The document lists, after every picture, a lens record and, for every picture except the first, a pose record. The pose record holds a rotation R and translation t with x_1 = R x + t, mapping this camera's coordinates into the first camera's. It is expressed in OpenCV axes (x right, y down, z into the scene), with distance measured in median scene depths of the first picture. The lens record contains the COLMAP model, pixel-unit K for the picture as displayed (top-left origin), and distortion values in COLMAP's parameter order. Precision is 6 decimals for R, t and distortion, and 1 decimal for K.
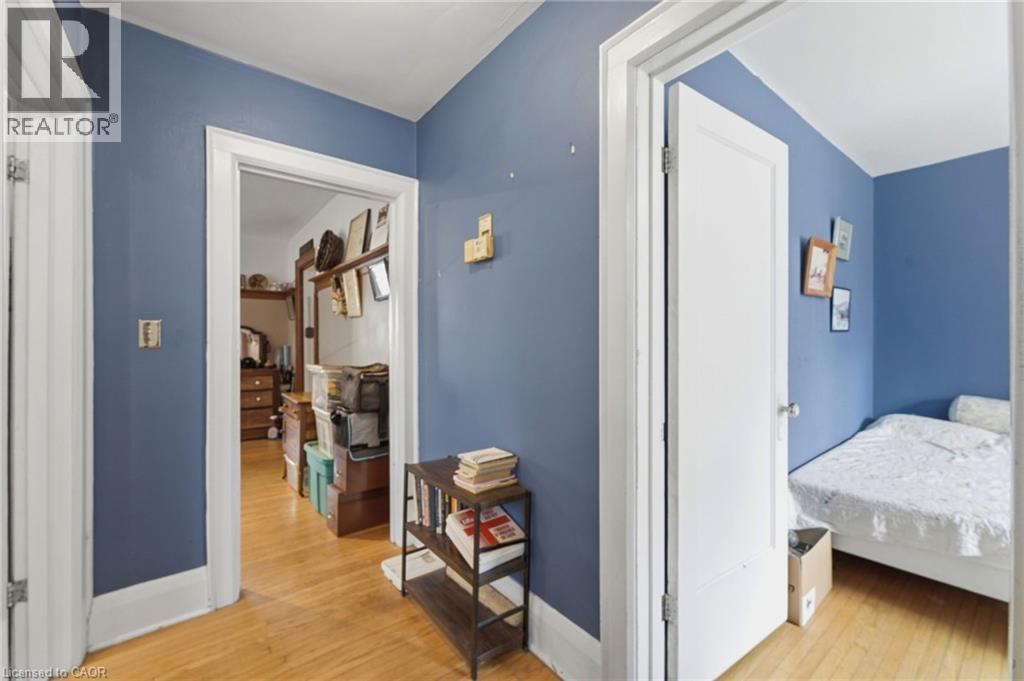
lens RADIAL K [[421.4, 0, 507.1], [0, 421.4, 341.8], [0, 0, 1]] dist [0.000018, 0.000401]
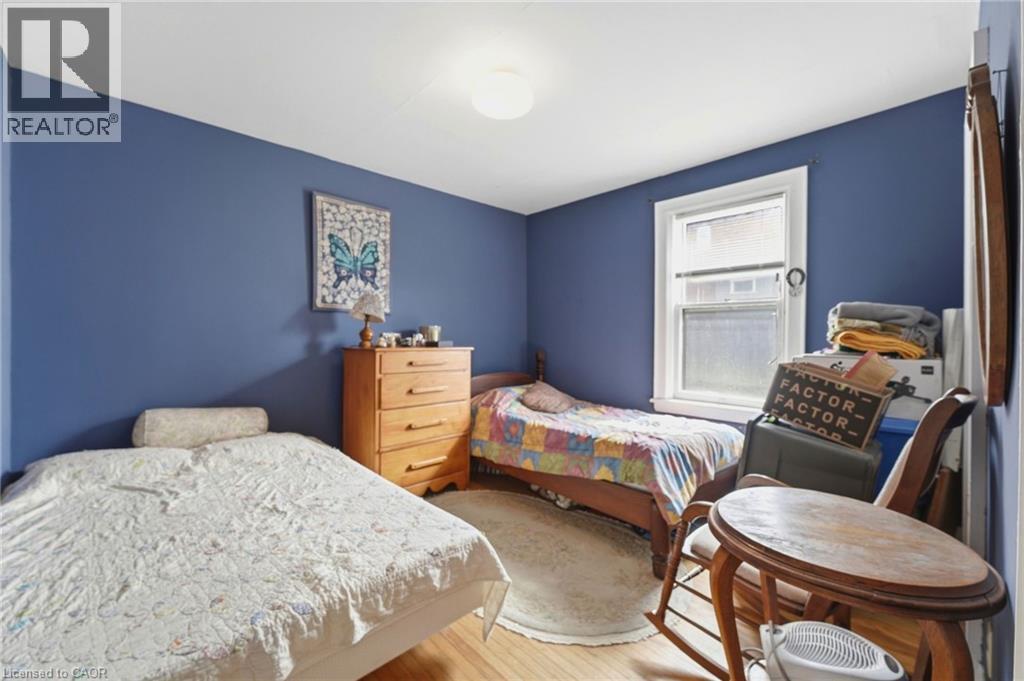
lens RADIAL K [[421.4, 0, 507.1], [0, 421.4, 341.8], [0, 0, 1]] dist [0.000018, 0.000401]
pose [[-0.085192, -0.018610, 0.996191, 0.260886], [0.003650, 0.999813, 0.018990, -0.010982], [-0.996358, 0.005254, -0.085108, 0.420809]]
